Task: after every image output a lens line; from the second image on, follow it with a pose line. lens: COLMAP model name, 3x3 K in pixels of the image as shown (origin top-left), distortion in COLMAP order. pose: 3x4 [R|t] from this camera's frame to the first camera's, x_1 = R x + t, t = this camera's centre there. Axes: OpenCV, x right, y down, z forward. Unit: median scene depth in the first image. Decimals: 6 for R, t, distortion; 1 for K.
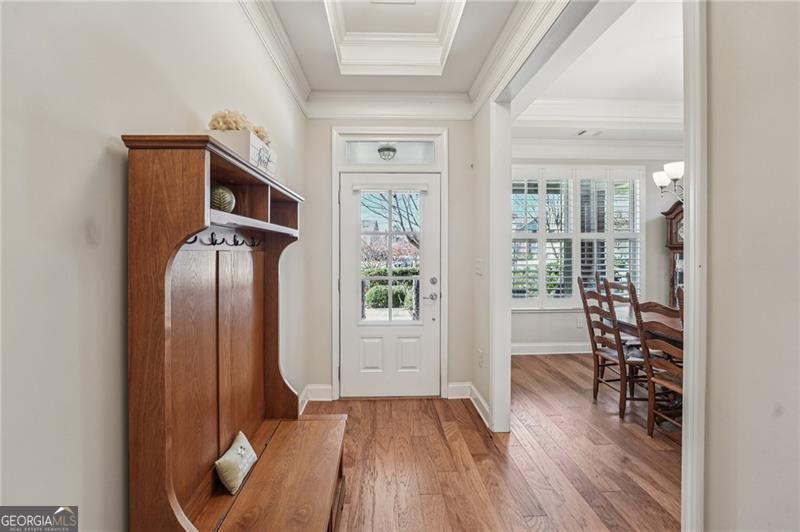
lens RADIAL K [[328.8, 0, 398.6], [0, 328.8, 253.7], [0, 0, 1]] dist [-0.013479, 0.000017]
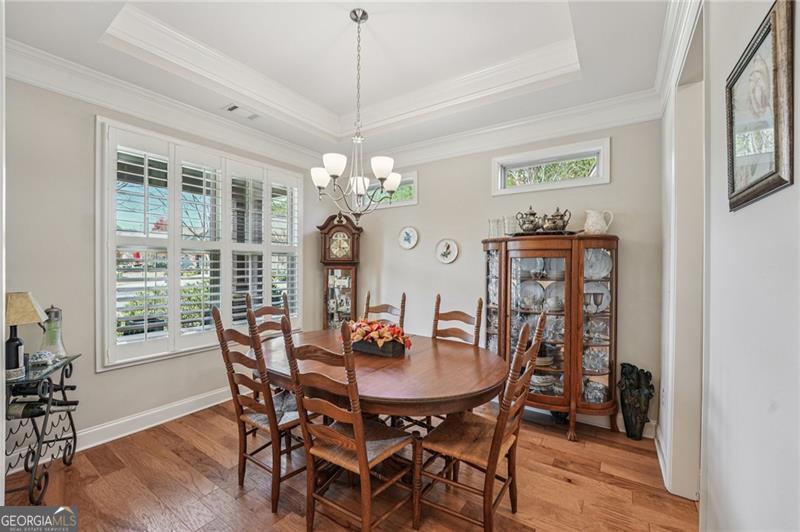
lens RADIAL K [[323.8, 0, 398.1], [0, 323.8, 266.2], [0, 0, 1]] dist [-0.015715, 0.000864]
pose [[0.594445, 0.005413, 0.804118, 0.215241], [-0.000679, 0.999980, -0.006229, -0.004672], [-0.804136, 0.003157, 0.594437, 0.283186]]
